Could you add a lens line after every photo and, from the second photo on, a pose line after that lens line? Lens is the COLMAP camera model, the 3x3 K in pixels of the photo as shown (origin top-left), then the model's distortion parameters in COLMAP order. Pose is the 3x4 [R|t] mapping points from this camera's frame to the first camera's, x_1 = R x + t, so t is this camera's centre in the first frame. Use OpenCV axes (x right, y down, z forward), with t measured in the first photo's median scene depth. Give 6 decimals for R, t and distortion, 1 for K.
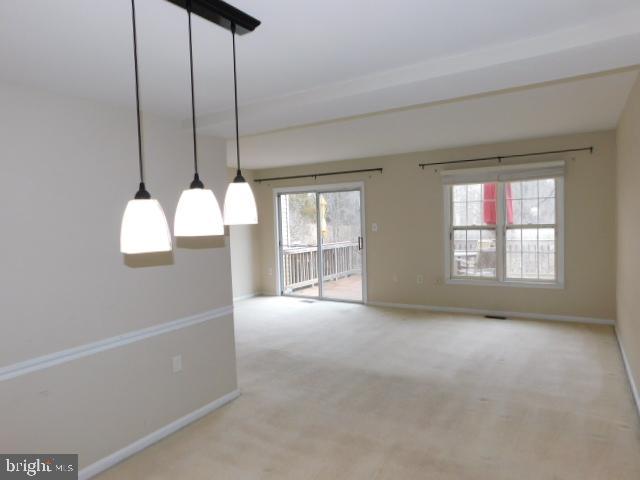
lens RADIAL K [[421.2, 0, 320.0], [0, 421.2, 240.0], [0, 0, 1]] dist [-0.007756, -0.000545]
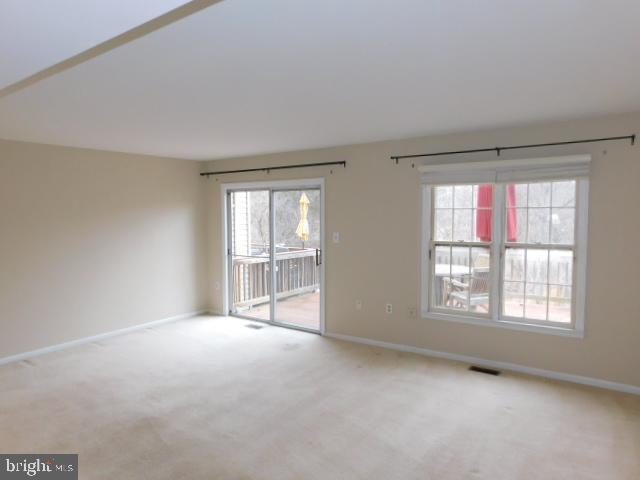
lens RADIAL K [[421.2, 0, 320.0], [0, 421.2, 240.0], [0, 0, 1]] dist [-0.007756, -0.000545]
pose [[0.998440, 0.030089, -0.047038, 0.150104], [-0.029516, 0.999482, 0.012830, -0.038394], [0.047399, -0.011421, 0.998811, 0.248183]]
